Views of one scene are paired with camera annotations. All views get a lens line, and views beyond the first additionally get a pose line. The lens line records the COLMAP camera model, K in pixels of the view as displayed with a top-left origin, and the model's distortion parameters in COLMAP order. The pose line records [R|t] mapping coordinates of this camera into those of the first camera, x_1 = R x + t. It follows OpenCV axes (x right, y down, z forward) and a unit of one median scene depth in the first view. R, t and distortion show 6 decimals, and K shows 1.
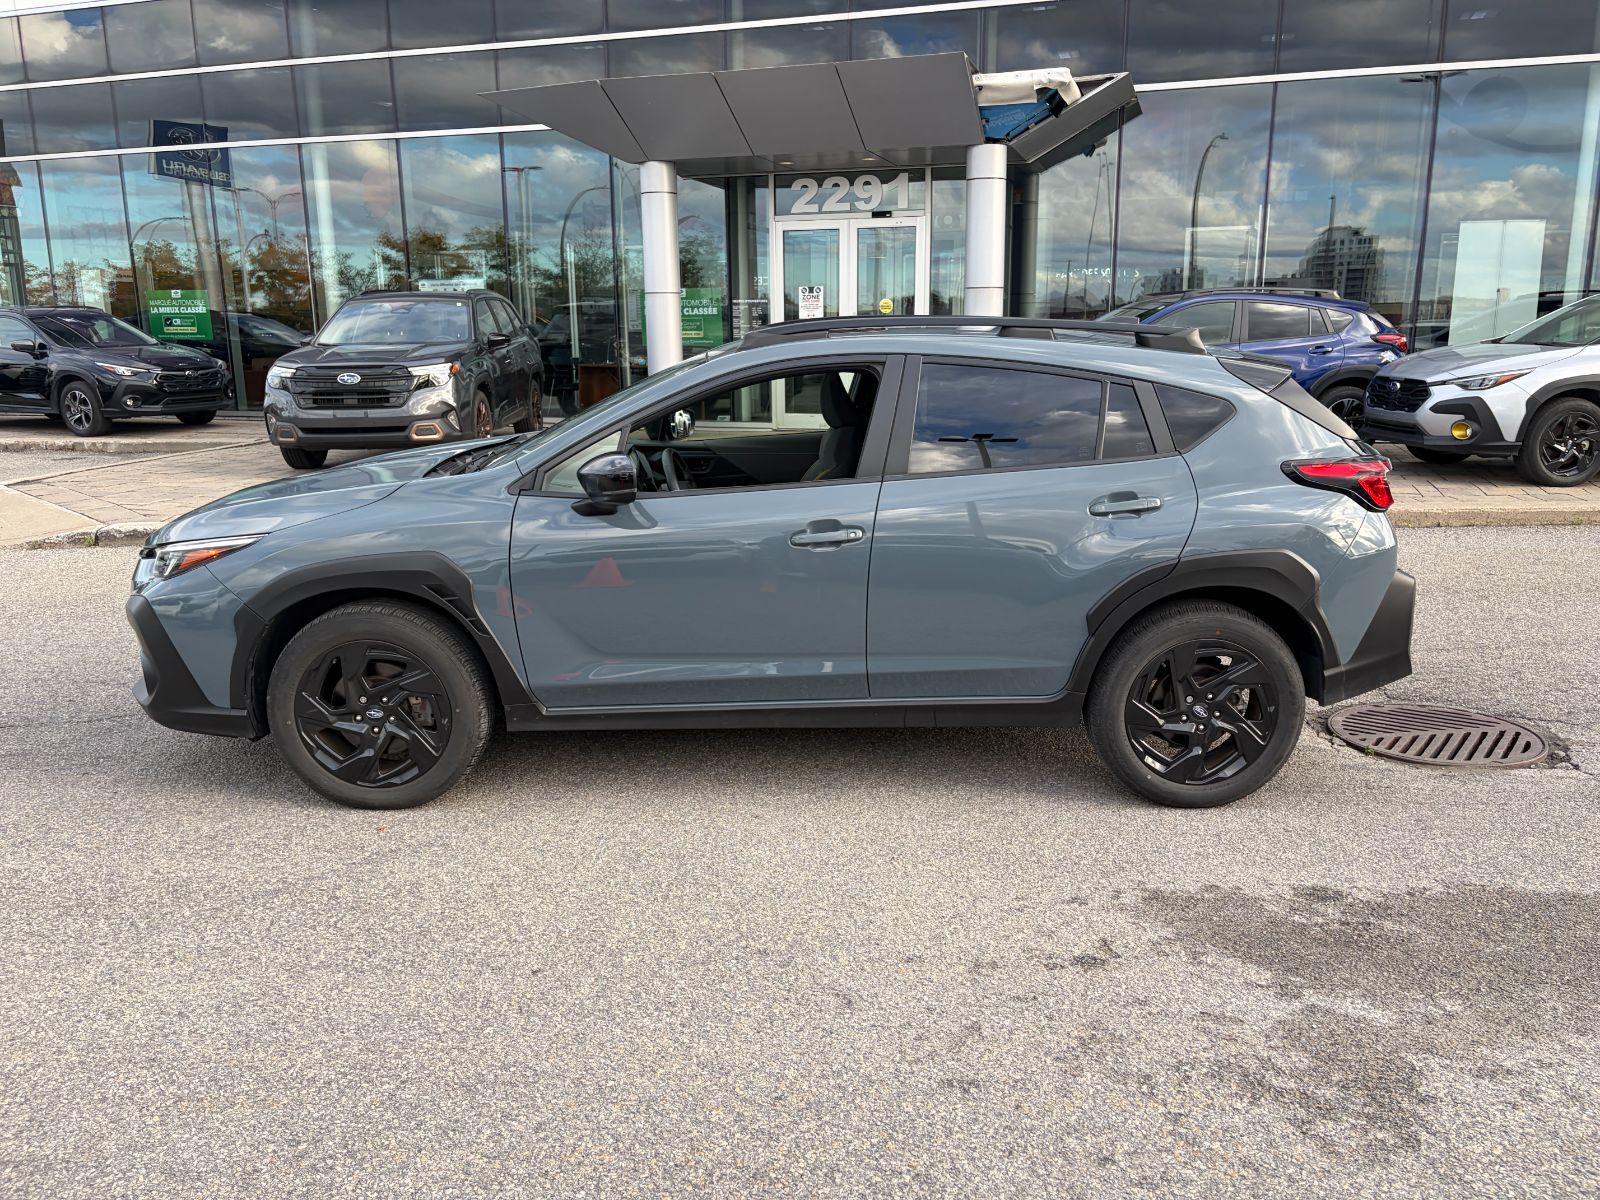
lens RADIAL K [[1182.1, 0, 818.8], [0, 1182.1, 592.1], [0, 0, 1]] dist [0.060347, -0.081716]
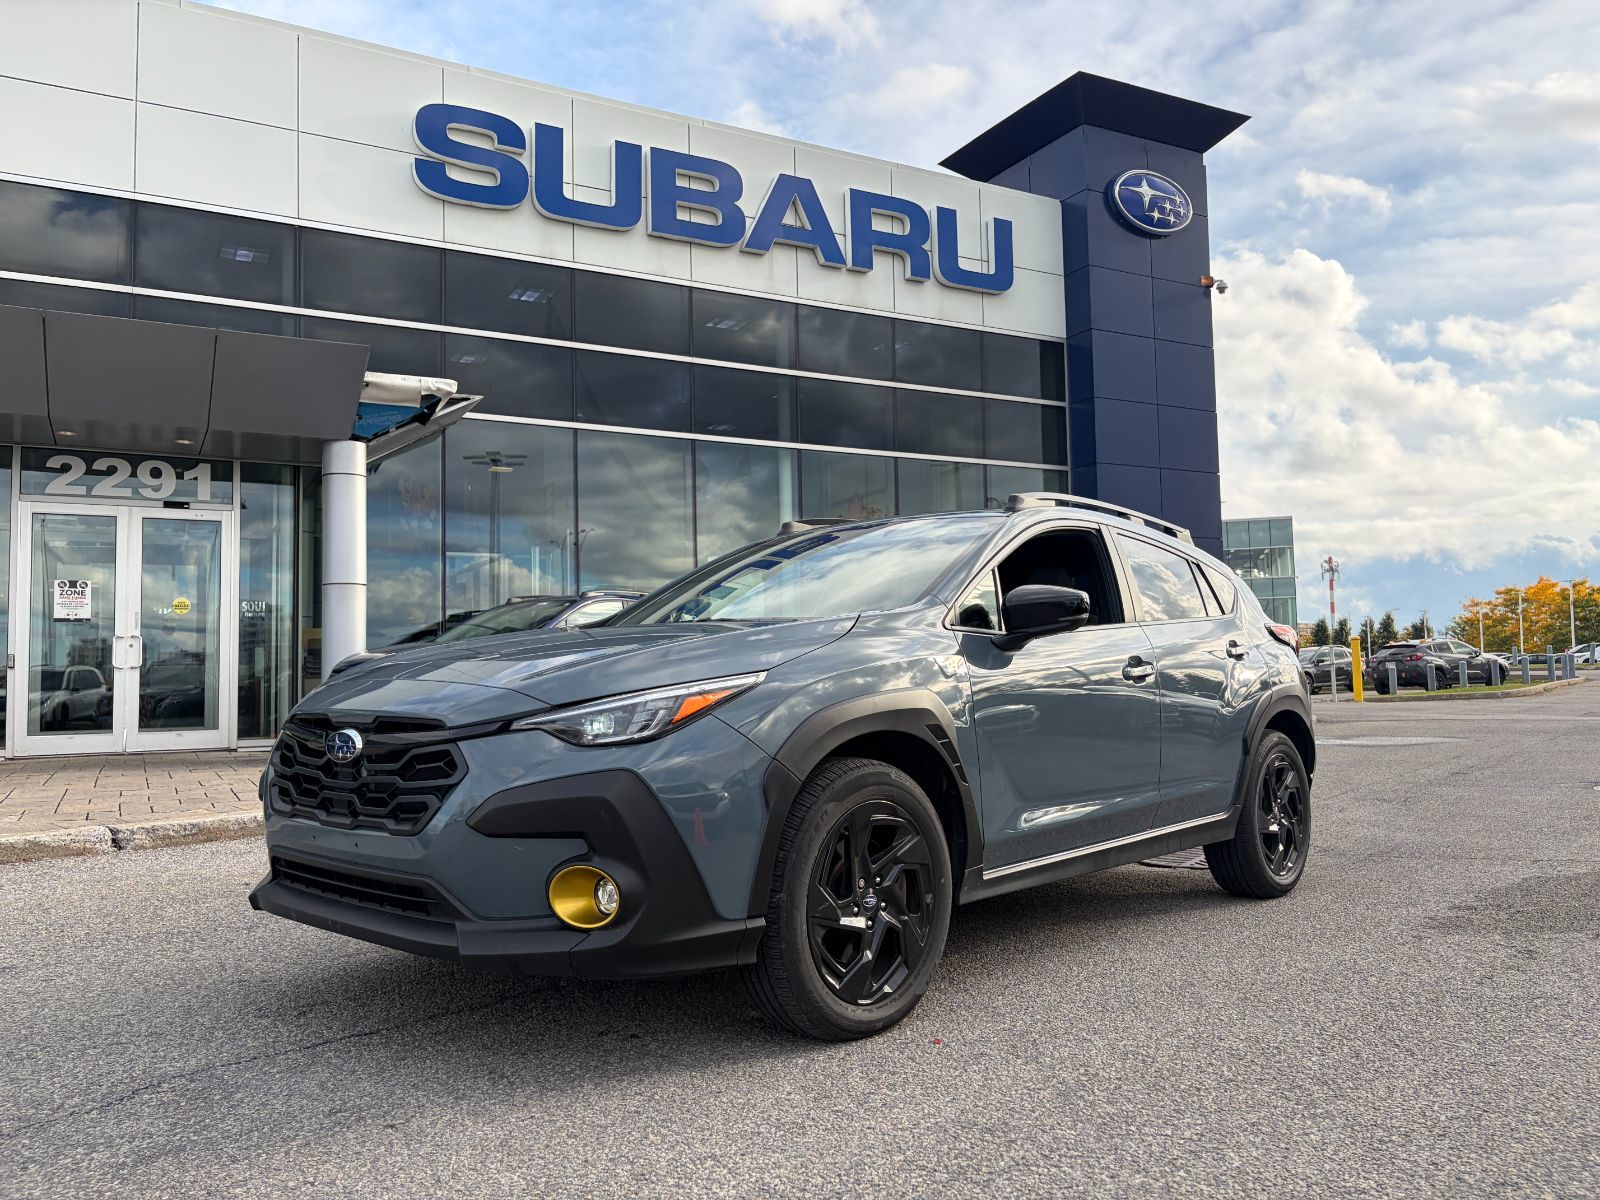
lens RADIAL K [[1182.1, 0, 818.8], [0, 1182.1, 592.1], [0, 0, 1]] dist [0.060347, -0.081716]
pose [[0.701580, 0.041709, 0.711369, -0.290892], [0.170086, 0.959630, -0.224011, 0.023297], [-0.691995, 0.278156, 0.666163, 0.137378]]
